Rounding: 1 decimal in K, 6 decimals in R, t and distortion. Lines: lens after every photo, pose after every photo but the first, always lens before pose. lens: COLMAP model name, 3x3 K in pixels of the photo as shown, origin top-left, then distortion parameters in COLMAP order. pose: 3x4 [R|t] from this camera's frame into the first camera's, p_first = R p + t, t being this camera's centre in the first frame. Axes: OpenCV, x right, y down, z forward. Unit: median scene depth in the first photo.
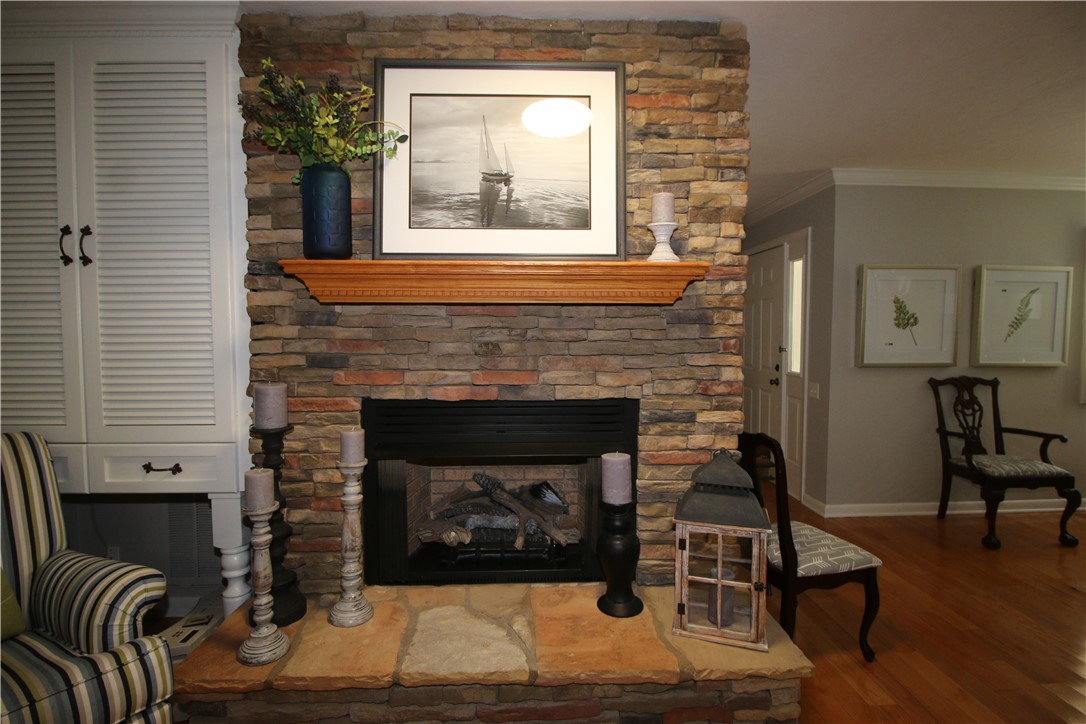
lens RADIAL K [[505.5, 0, 541.1], [0, 505.5, 371.5], [0, 0, 1]] dist [-0.010355, -0.005742]
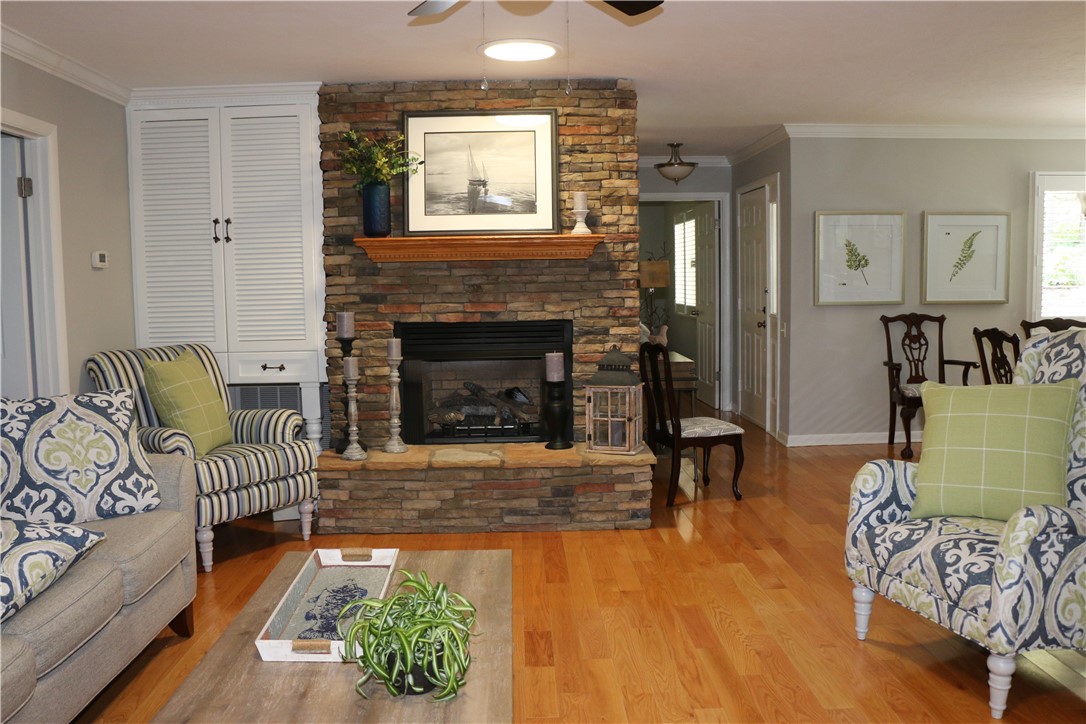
lens RADIAL K [[886.5, 0, 543.4], [0, 886.5, 371.0], [0, 0, 1]] dist [-0.103987, 0.025749]
pose [[0.999794, -0.015590, -0.012995, 0.144334], [0.015935, 0.999512, 0.026870, 0.141978], [0.012570, -0.027071, 0.999554, -1.784304]]
